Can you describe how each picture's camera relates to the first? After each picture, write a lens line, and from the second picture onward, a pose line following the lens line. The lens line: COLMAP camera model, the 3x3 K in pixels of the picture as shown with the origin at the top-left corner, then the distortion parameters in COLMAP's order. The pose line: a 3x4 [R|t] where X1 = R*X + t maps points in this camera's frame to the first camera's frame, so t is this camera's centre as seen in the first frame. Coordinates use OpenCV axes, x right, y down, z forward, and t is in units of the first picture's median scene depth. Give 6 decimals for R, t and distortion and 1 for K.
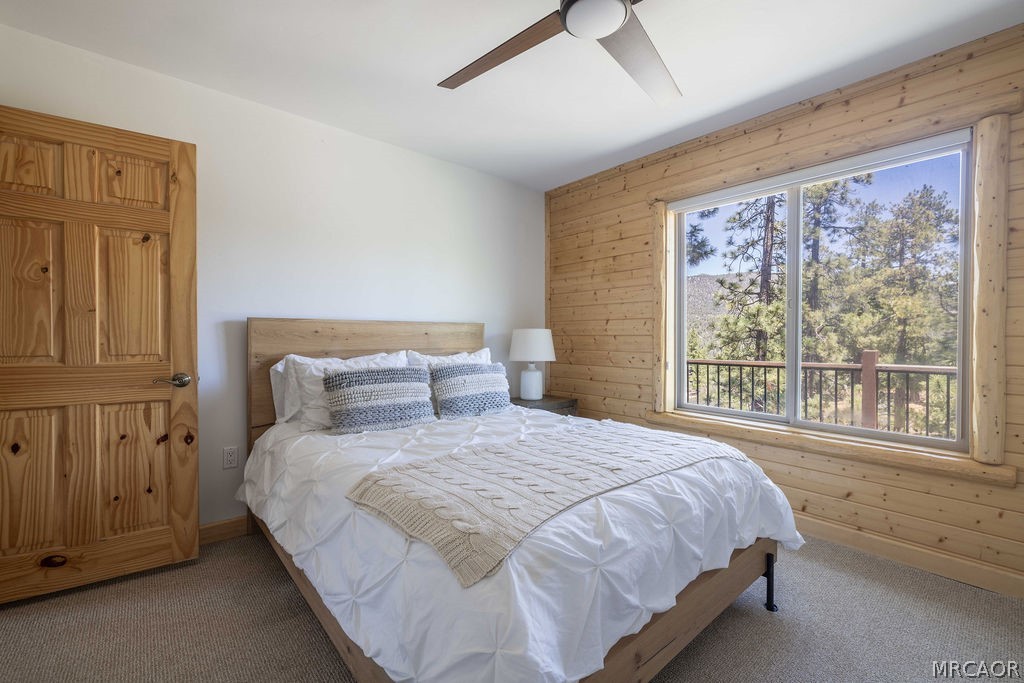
lens RADIAL K [[441.5, 0, 508.0], [0, 441.5, 337.9], [0, 0, 1]] dist [0.001684, 0.000129]
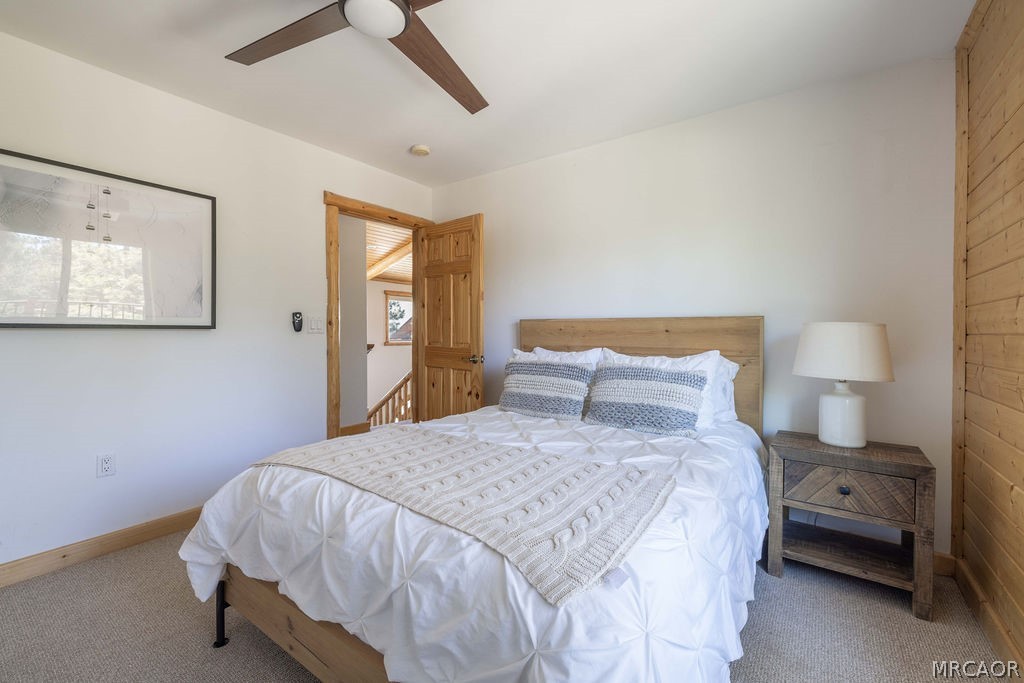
lens RADIAL K [[441.5, 0, 513.5], [0, 441.5, 336.1], [0, 0, 1]] dist [0.001684, 0.000129]
pose [[0.222993, 0.011428, -0.974753, 0.692709], [-0.007738, 0.999921, 0.009953, -0.006627], [0.974789, 0.005324, 0.223064, 0.599033]]
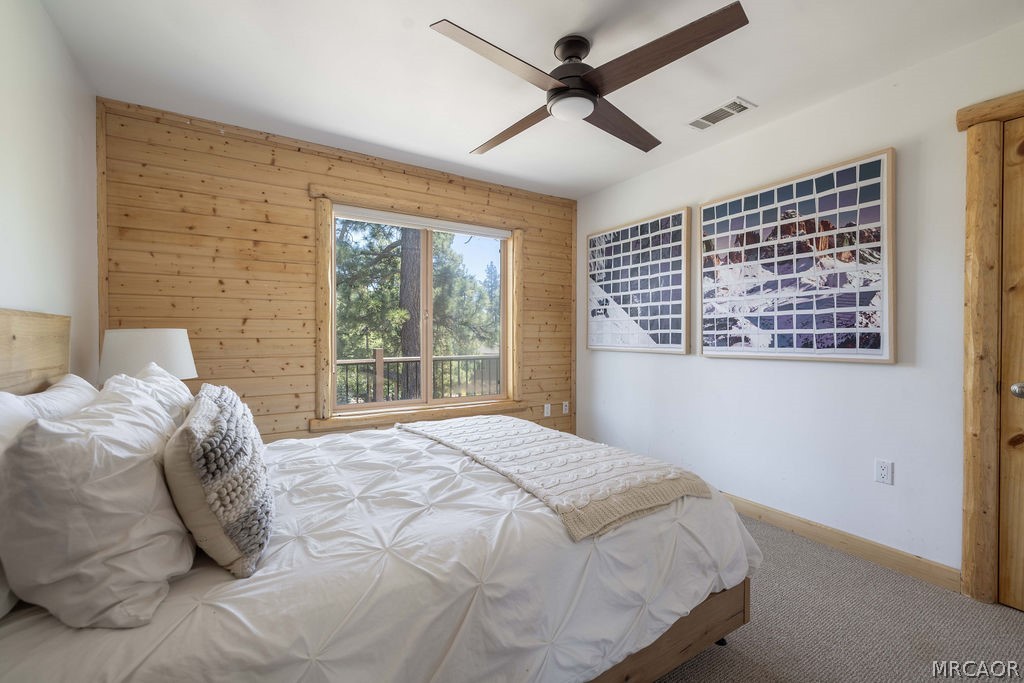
lens RADIAL K [[441.5, 0, 509.0], [0, 441.5, 339.1], [0, 0, 1]] dist [0.001684, 0.000129]
pose [[0.117978, -0.008401, 0.992981, -0.662656], [0.007185, 0.999945, 0.007606, -0.009133], [-0.992990, 0.006237, 0.118032, 0.579606]]
